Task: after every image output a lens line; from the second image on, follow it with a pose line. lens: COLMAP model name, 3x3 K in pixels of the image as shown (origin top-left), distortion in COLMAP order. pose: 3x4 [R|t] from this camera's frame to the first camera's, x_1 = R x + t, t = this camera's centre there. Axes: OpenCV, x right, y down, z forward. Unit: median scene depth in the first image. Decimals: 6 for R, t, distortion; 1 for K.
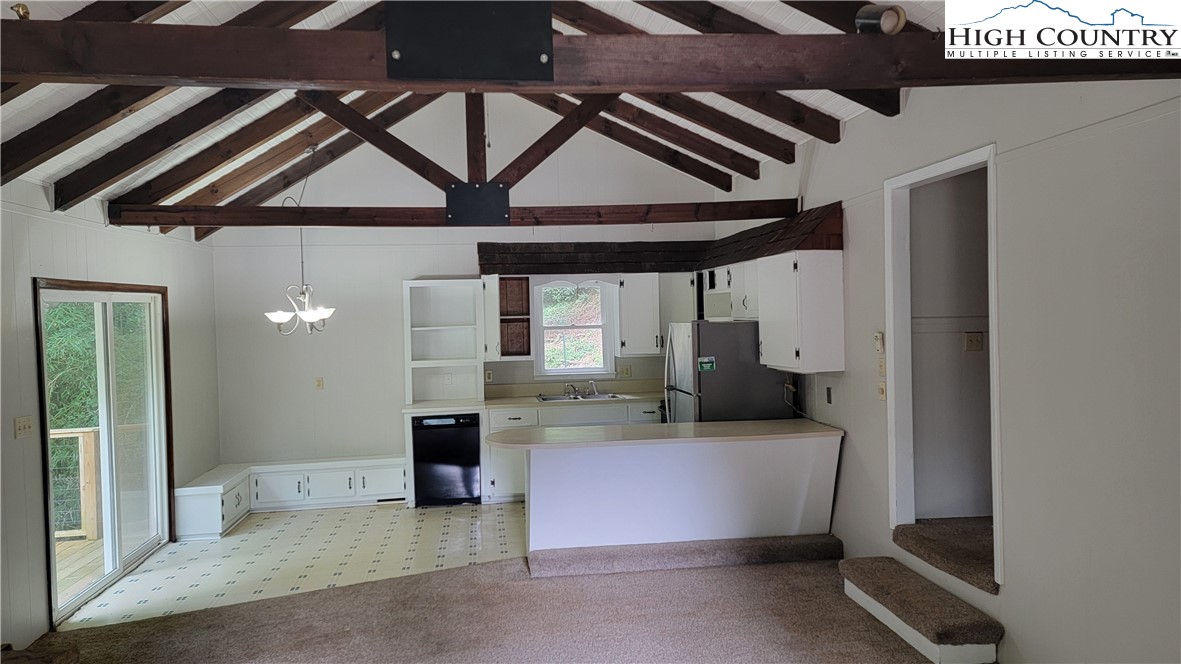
lens RADIAL K [[810.3, 0, 589.9], [0, 810.3, 326.7], [0, 0, 1]] dist [0.076105, -0.012953]
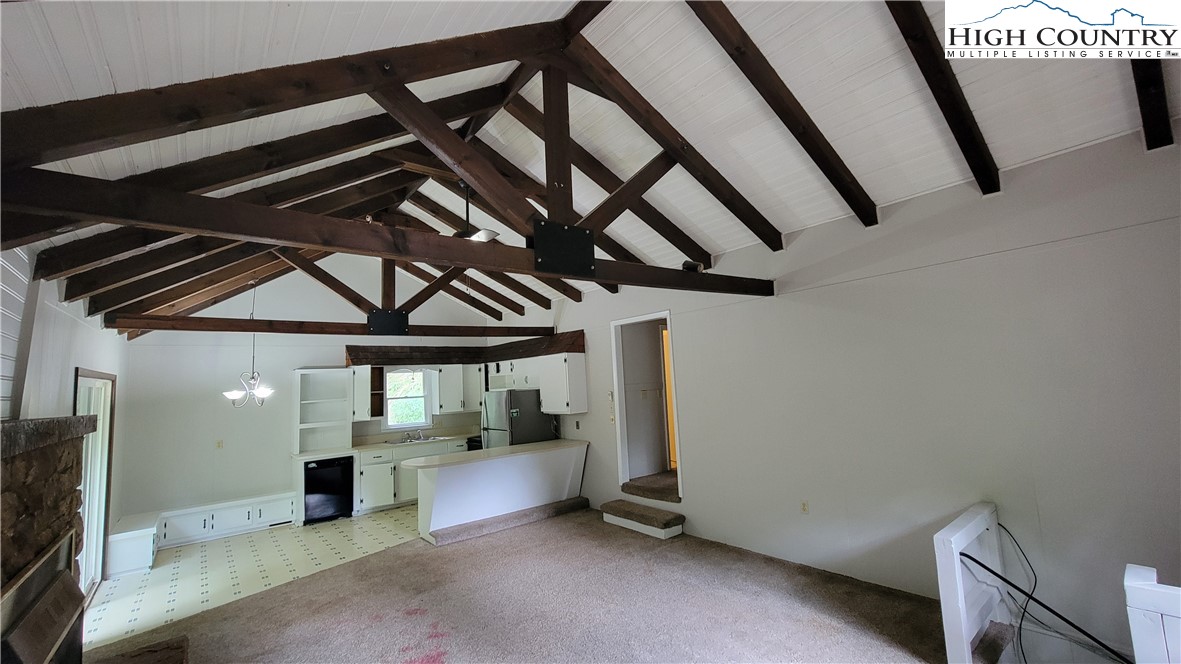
lens RADIAL K [[479.5, 0, 592.6], [0, 479.5, 336.9], [0, 0, 1]] dist [0.002654, 0.000199]
pose [[0.854971, 0.030288, 0.517791, -0.249801], [0.035685, 0.992493, -0.116977, 0.006943], [-0.517447, 0.118489, 0.847472, -0.035815]]
